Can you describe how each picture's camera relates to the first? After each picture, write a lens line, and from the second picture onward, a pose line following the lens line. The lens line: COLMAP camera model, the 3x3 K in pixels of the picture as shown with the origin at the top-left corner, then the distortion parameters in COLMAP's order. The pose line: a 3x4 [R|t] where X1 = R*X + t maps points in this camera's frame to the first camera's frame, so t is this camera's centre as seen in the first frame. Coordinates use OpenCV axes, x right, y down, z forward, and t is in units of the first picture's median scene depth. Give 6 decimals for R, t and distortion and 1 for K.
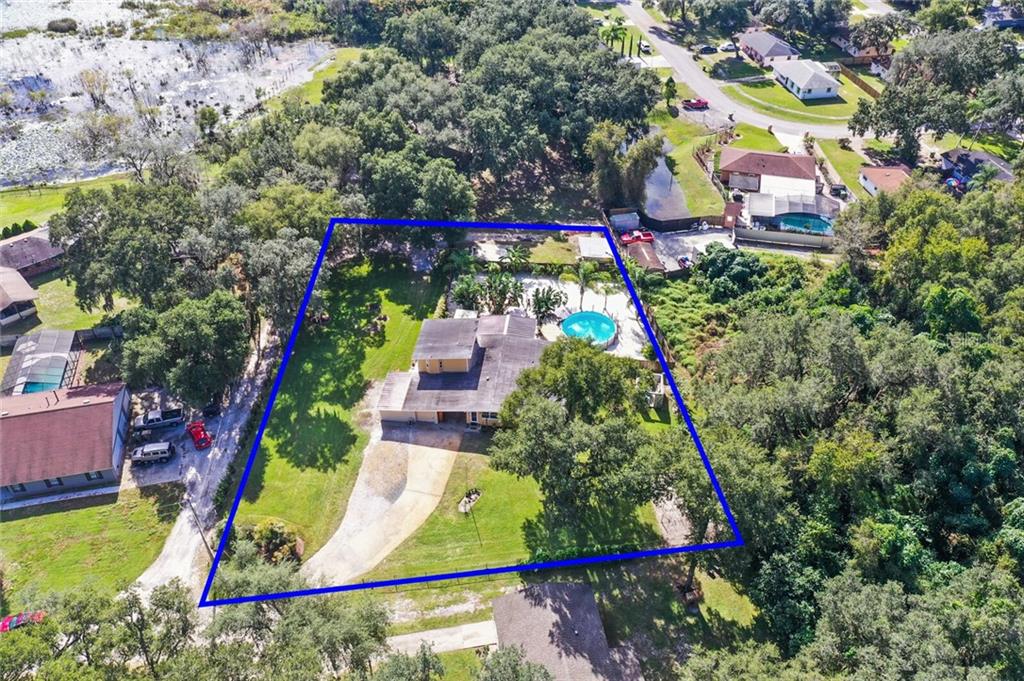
lens RADIAL K [[810.4, 0, 512.0], [0, 810.4, 340.5], [0, 0, 1]] dist [0.008433, -0.005369]
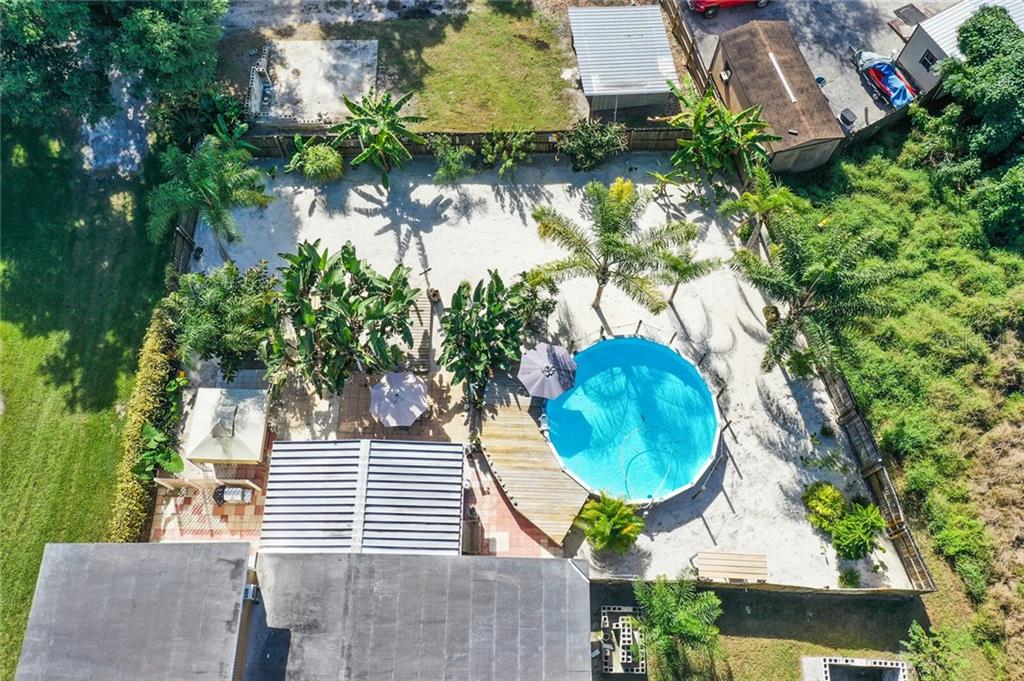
lens RADIAL K [[810.4, 0, 512.0], [0, 810.4, 340.5], [0, 0, 1]] dist [0.008433, -0.005369]
pose [[0.995260, -0.091520, 0.032892, 0.040089], [0.064852, 0.876614, 0.476805, -0.188610], [-0.072471, -0.472411, 0.878394, 0.722503]]
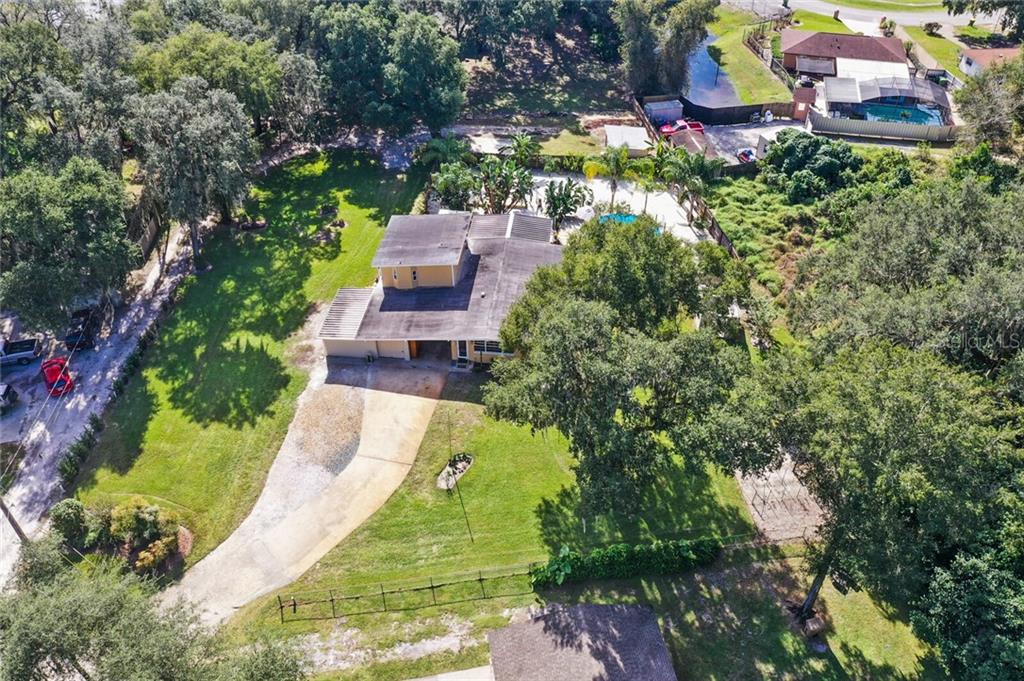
lens RADIAL K [[810.4, 0, 512.0], [0, 810.4, 340.5], [0, 0, 1]] dist [0.008433, -0.005369]
pose [[0.999999, -0.000751, 0.000919, -0.005297], [0.000730, 0.999736, 0.022978, 0.060433], [-0.000936, -0.022977, 0.999736, 0.272996]]
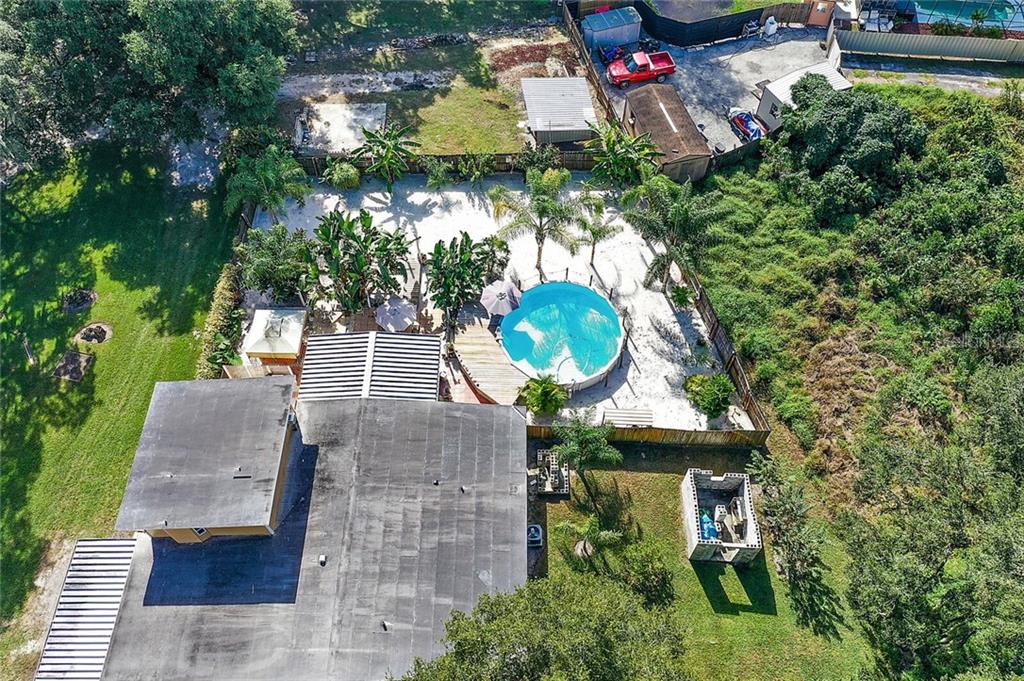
lens RADIAL K [[810.4, 0, 512.0], [0, 810.4, 340.5], [0, 0, 1]] dist [0.008433, -0.005369]
pose [[0.994665, -0.088846, 0.052423, 0.043315], [0.068373, 0.948312, 0.309887, -0.145416], [-0.077246, -0.304650, 0.949327, 0.565878]]
